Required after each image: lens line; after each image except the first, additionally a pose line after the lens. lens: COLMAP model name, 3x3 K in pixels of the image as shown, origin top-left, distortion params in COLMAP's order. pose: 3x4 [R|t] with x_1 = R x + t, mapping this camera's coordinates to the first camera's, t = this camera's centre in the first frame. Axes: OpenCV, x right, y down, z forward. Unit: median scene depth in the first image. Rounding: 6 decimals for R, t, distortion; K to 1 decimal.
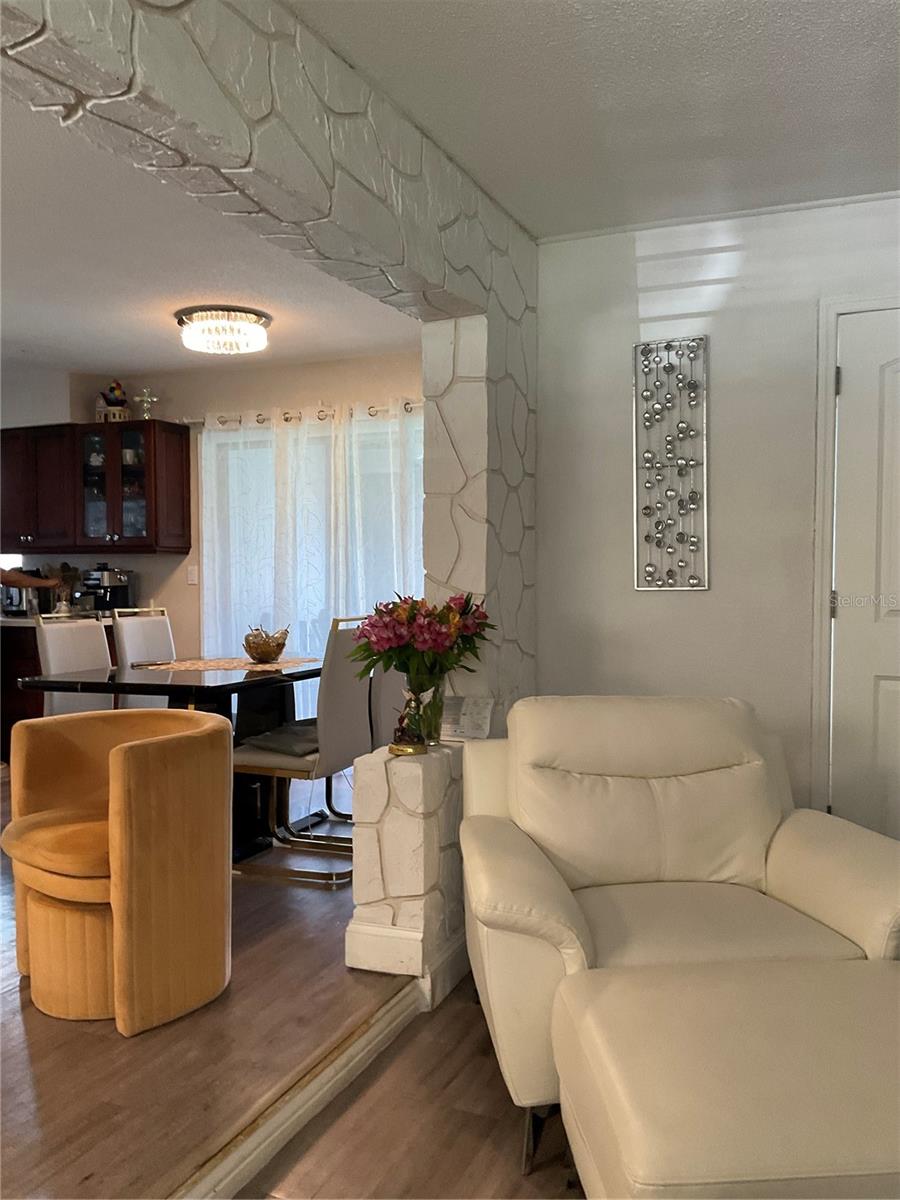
lens RADIAL K [[992.6, 0, 447.5], [0, 992.6, 604.9], [0, 0, 1]] dist [0.095792, -0.204077]
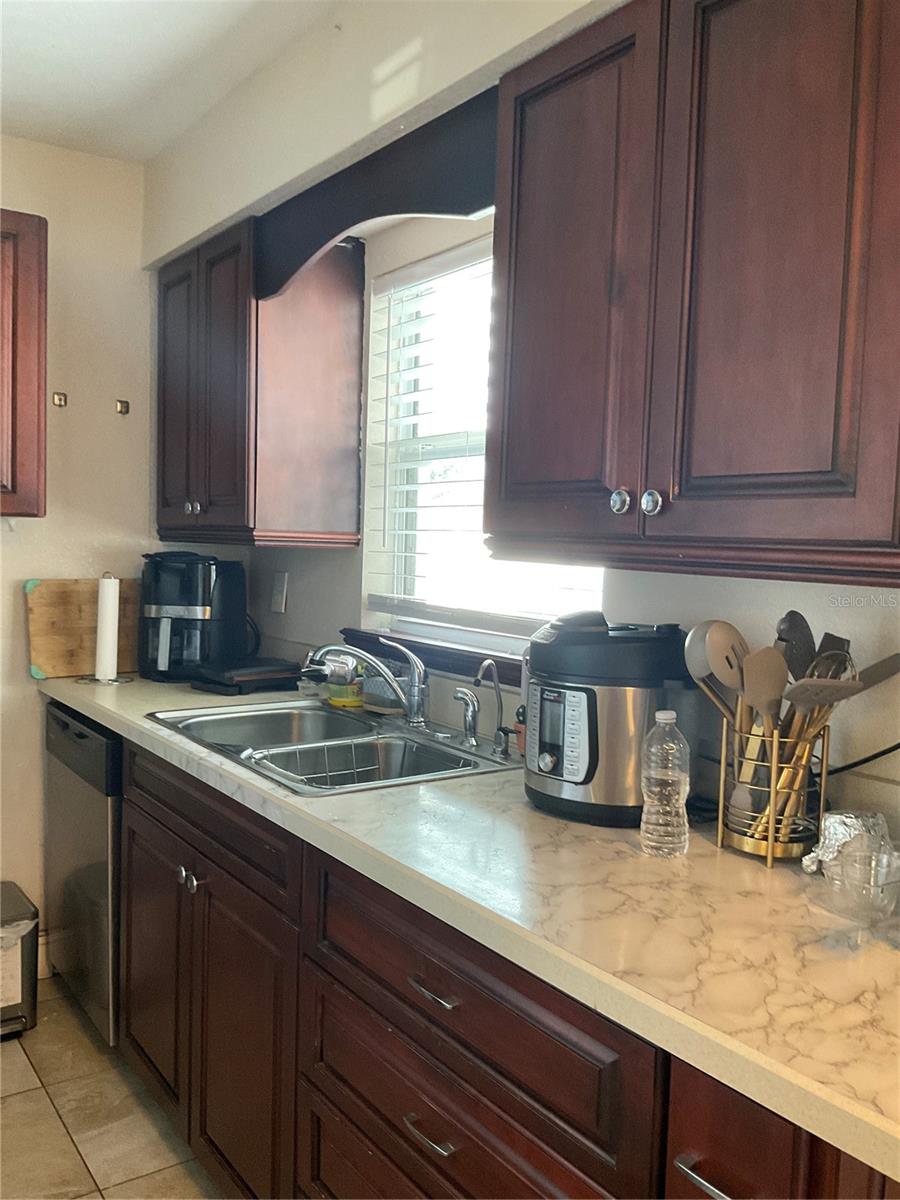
lens RADIAL K [[992.6, 0, 447.5], [0, 992.6, 604.9], [0, 0, 1]] dist [0.095792, -0.204077]
pose [[0.854686, 0.067779, -0.514701, -0.338040], [-0.053262, 0.997657, 0.042933, -0.049995], [0.516405, -0.009280, 0.856294, 0.785434]]
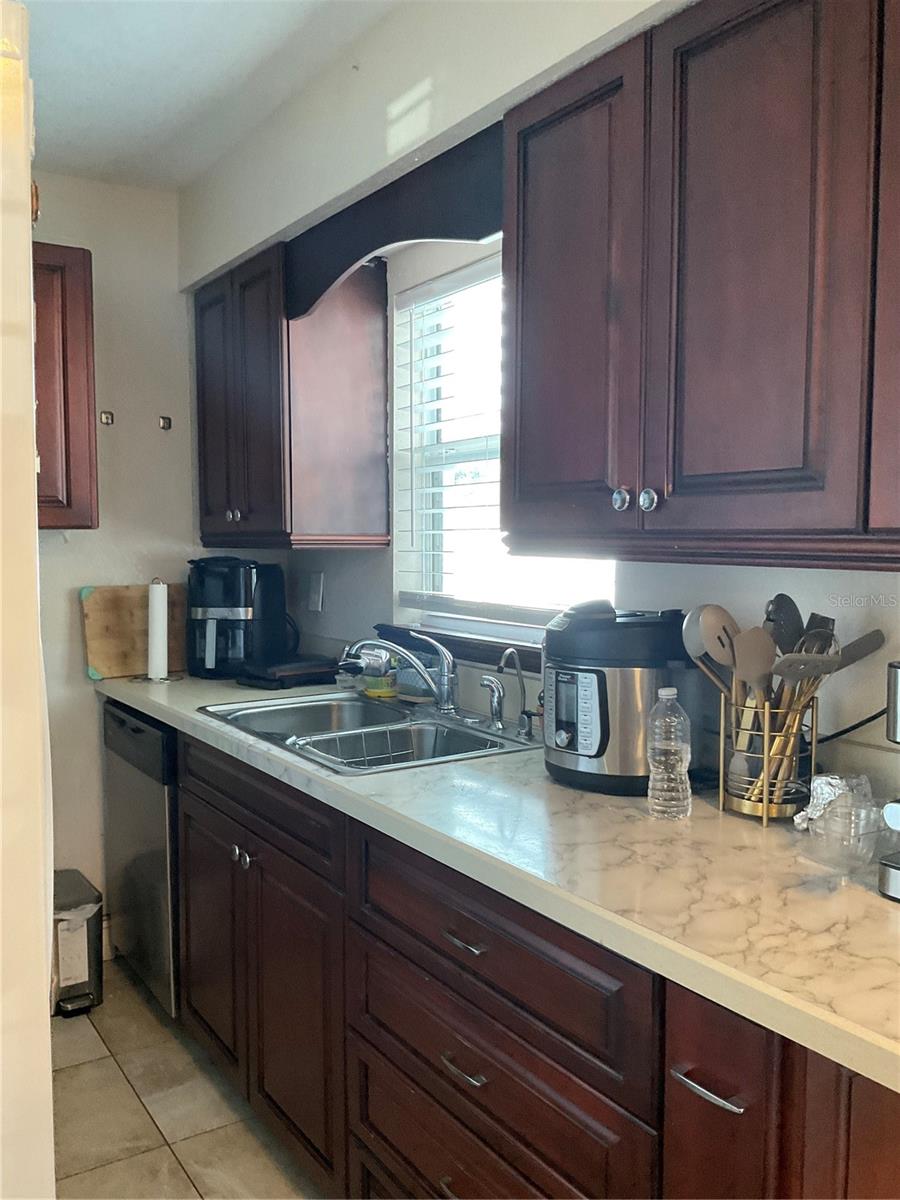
lens RADIAL K [[992.6, 0, 447.5], [0, 992.6, 604.9], [0, 0, 1]] dist [0.095792, -0.204077]
pose [[0.837553, 0.044868, -0.544511, -0.322199], [-0.022898, 0.998629, 0.047067, -0.050193], [0.545876, -0.026953, 0.837432, 0.766339]]
